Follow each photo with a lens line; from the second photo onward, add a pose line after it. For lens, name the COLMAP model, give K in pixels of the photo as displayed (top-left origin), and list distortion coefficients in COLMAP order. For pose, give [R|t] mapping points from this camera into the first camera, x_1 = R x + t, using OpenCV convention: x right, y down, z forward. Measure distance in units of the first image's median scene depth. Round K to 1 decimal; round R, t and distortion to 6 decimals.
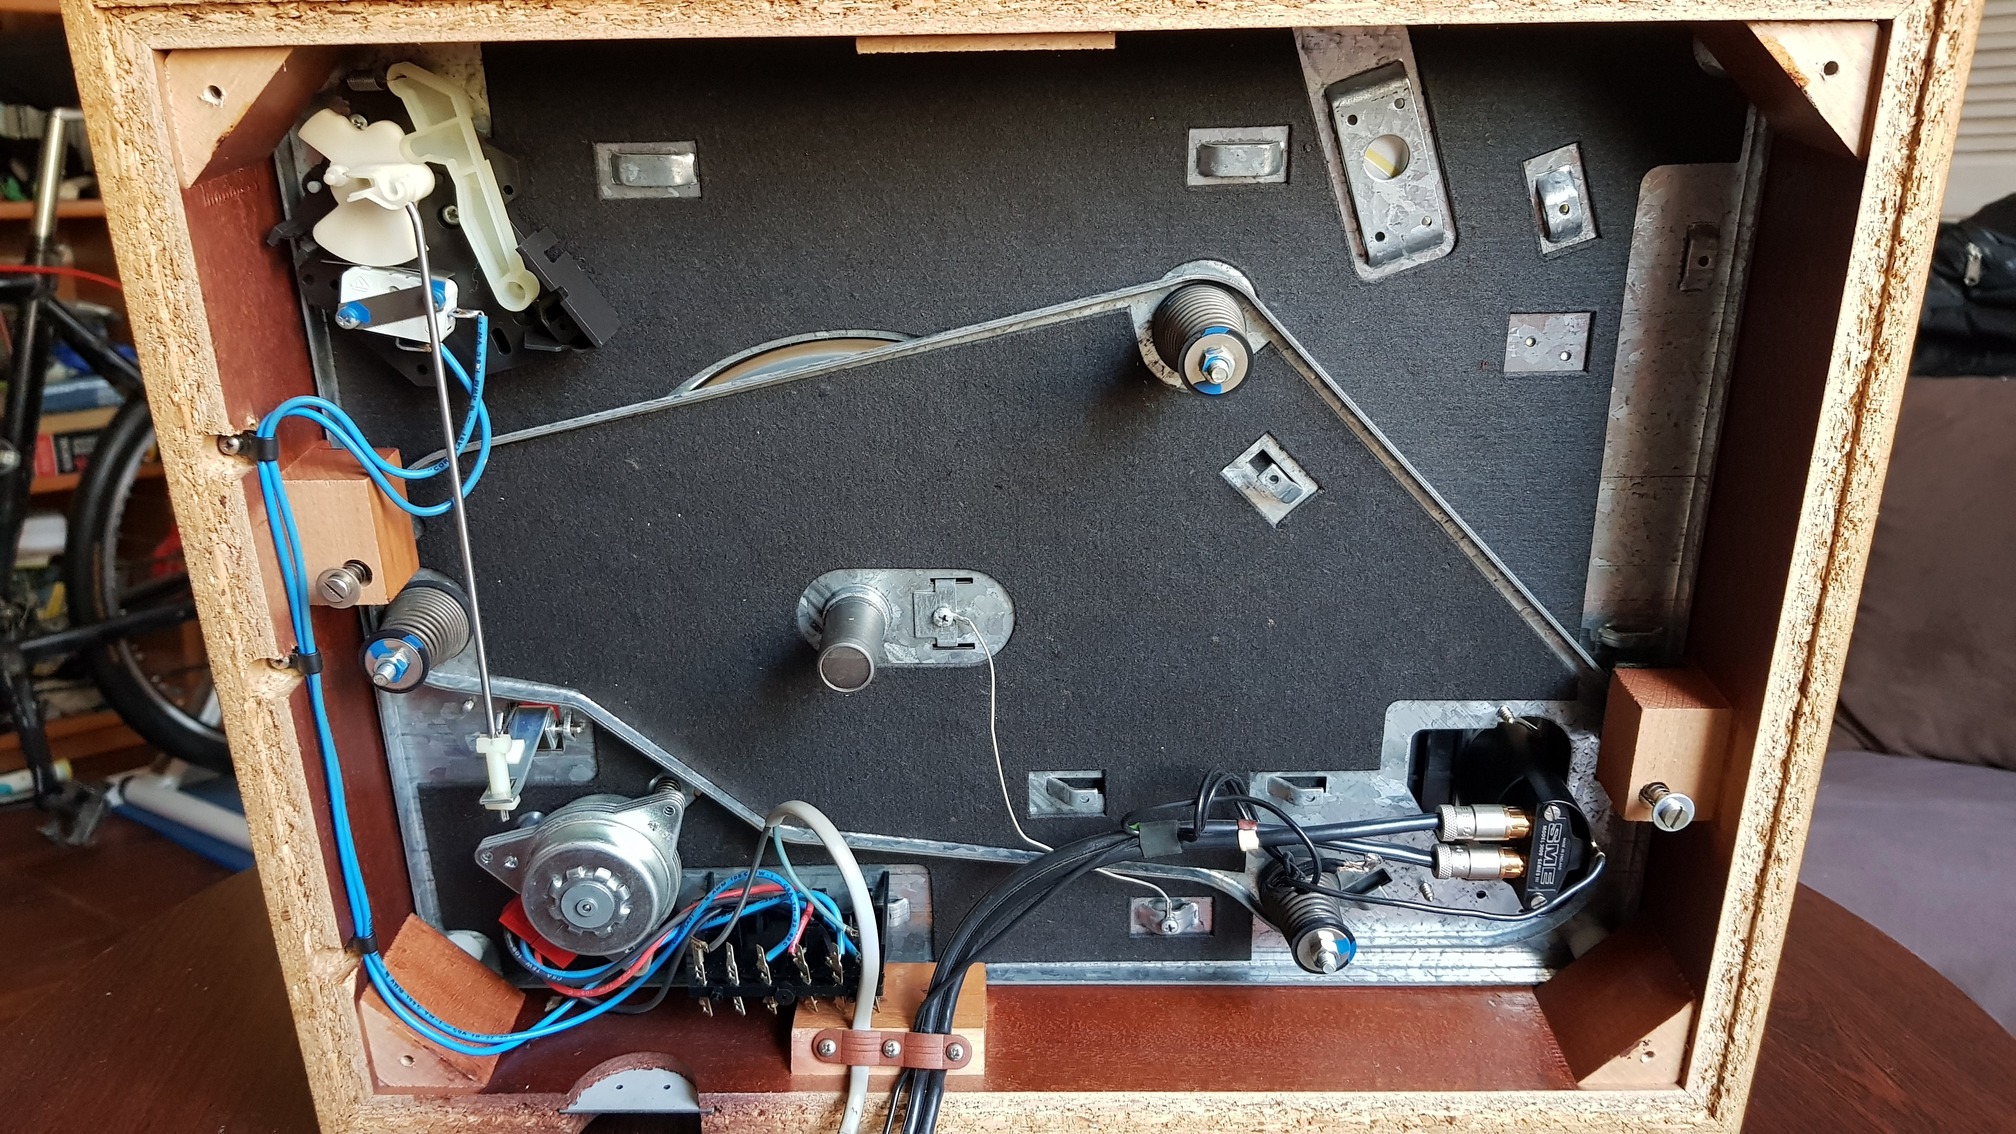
lens RADIAL K [[1579.9, 0, 1000.0], [0, 1579.9, 533.5], [0, 0, 1]] dist [0.087106, -0.205588]
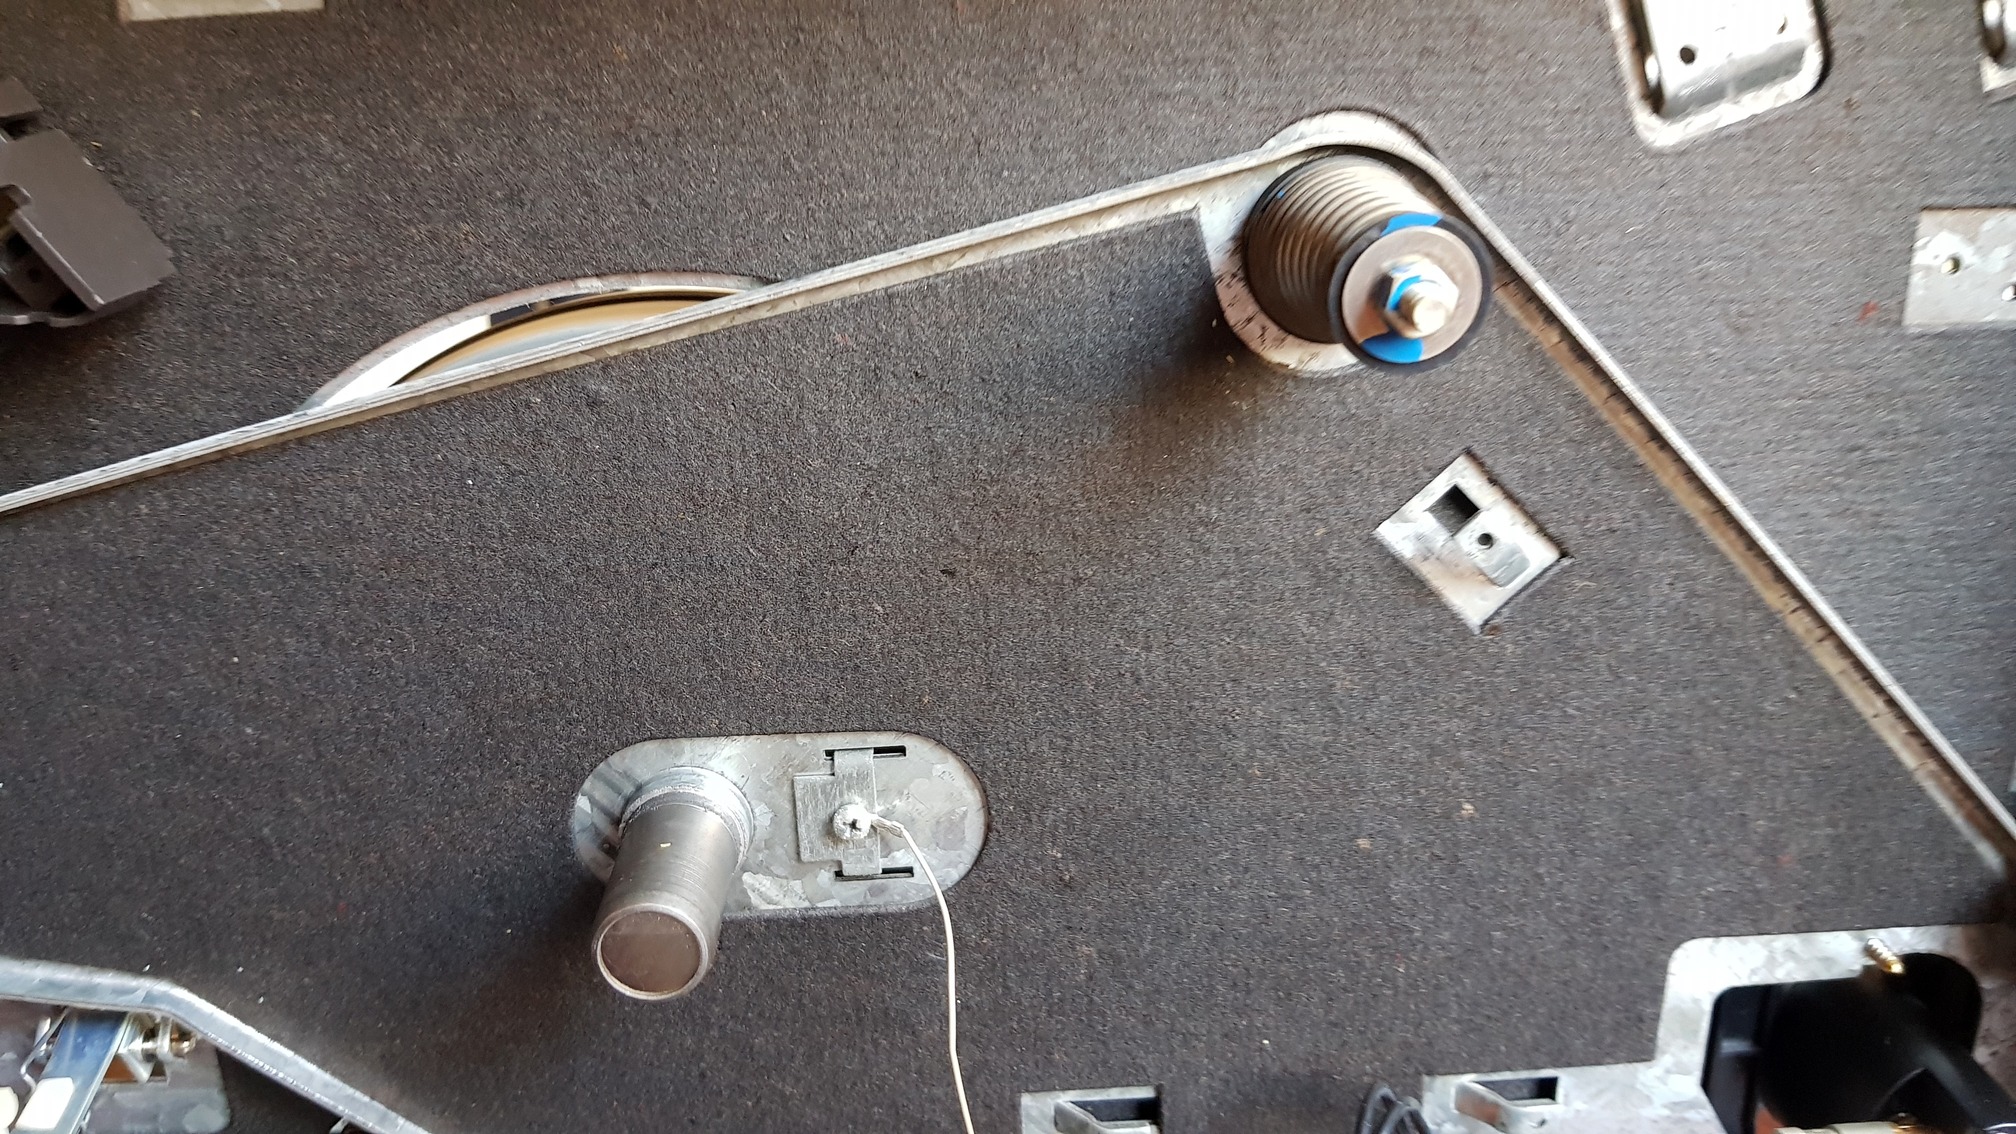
lens RADIAL K [[1579.9, 0, 1000.0], [0, 1579.9, 533.5], [0, 0, 1]] dist [0.087106, -0.205588]
pose [[0.998964, -0.032558, 0.031790, -0.000108], [0.033897, 0.998520, -0.042523, -0.019496], [-0.030358, 0.043556, 0.998590, 0.472489]]
